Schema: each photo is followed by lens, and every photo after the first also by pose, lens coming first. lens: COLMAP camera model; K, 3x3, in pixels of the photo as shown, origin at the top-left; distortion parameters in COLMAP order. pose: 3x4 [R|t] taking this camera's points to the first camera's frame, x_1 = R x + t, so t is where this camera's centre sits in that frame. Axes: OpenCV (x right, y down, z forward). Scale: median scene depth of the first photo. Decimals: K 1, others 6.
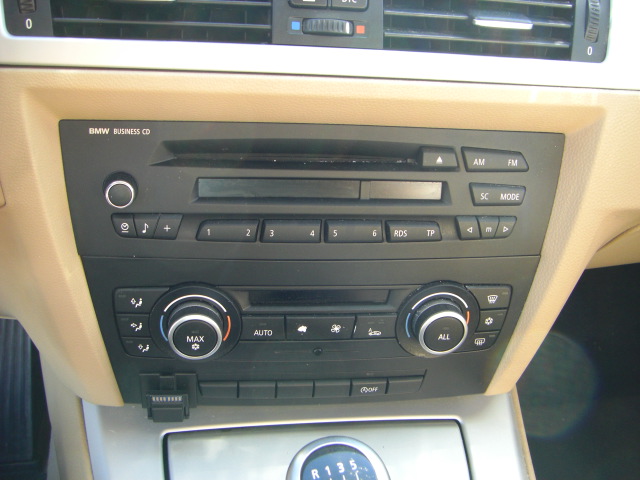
lens RADIAL K [[718.8, 0, 320.0], [0, 718.8, 240.0], [0, 0, 1]] dist [-0.163309, 0.035794]
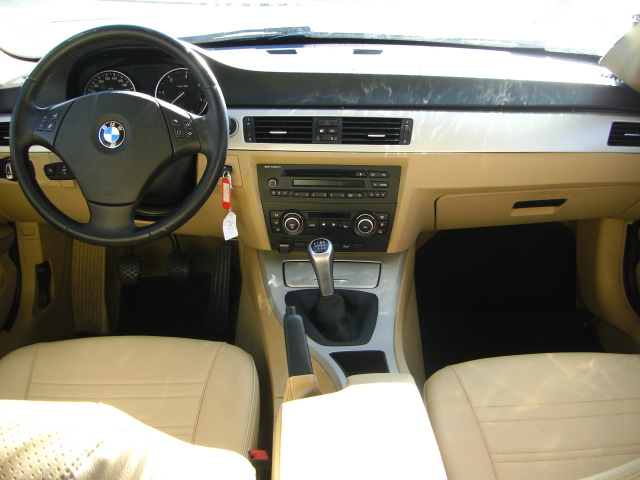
lens RADIAL K [[718.8, 0, 320.0], [0, 718.8, 240.0], [0, 0, 1]] dist [-0.163309, 0.035794]
pose [[0.978323, 0.006813, -0.206974, 0.655532], [-0.020533, 0.997725, -0.064214, 0.410742], [0.206065, 0.067072, 0.976237, -2.296572]]
